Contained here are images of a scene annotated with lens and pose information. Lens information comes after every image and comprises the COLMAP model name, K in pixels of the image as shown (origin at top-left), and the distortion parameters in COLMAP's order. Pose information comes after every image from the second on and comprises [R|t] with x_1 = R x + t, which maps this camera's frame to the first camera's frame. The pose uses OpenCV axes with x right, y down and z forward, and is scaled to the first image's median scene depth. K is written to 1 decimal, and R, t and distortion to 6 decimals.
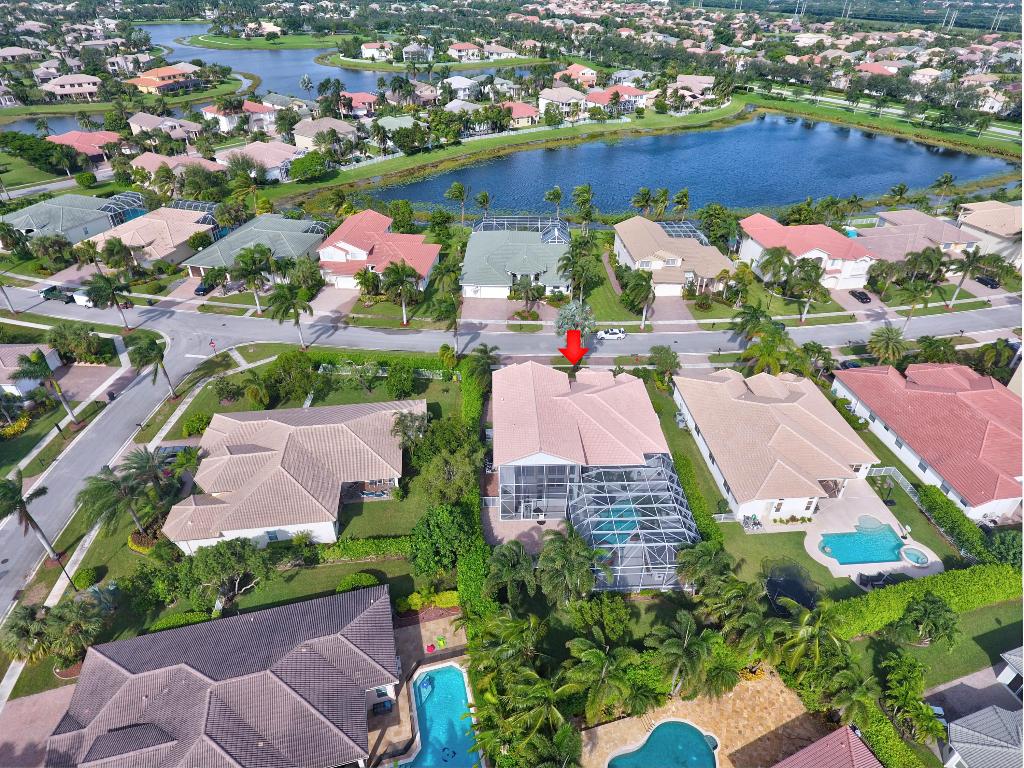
lens RADIAL K [[598.8, 0, 511.5], [0, 598.8, 378.9], [0, 0, 1]] dist [-0.002645, 0.000629]
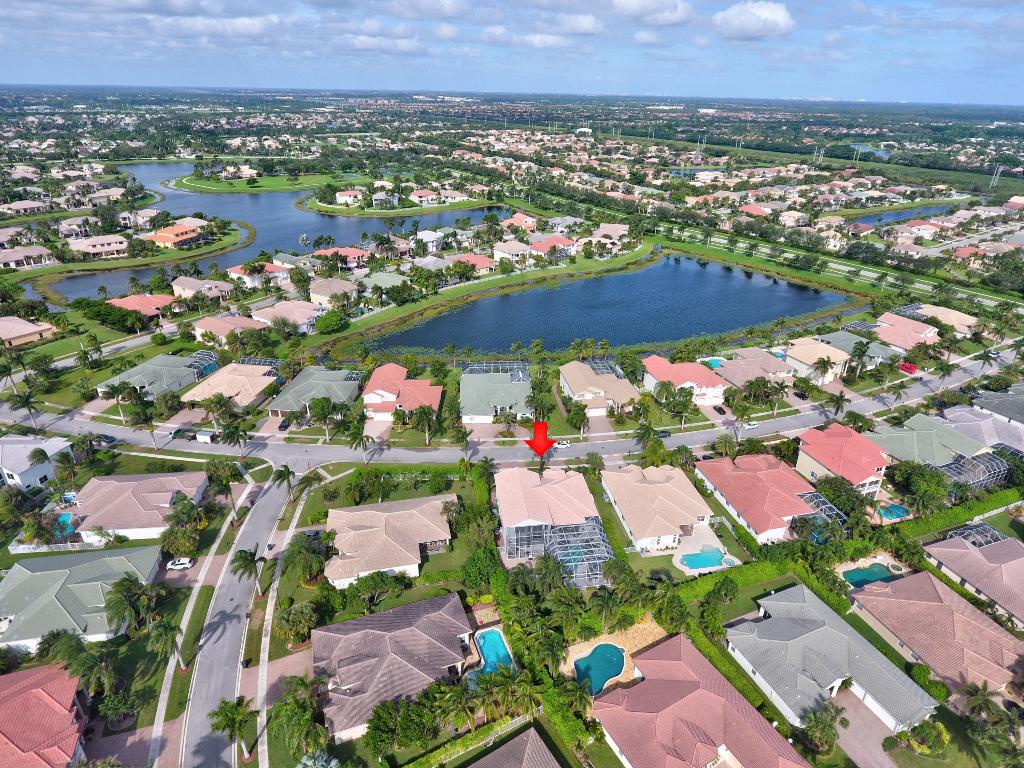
lens RADIAL K [[598.8, 0, 517.3], [0, 598.8, 387.5], [0, 0, 1]] dist [-0.002645, 0.000629]
pose [[0.994630, -0.040127, 0.095398, -0.081289], [0.052509, 0.989984, -0.131054, -0.020553], [-0.089184, 0.135359, 0.986775, -0.483665]]
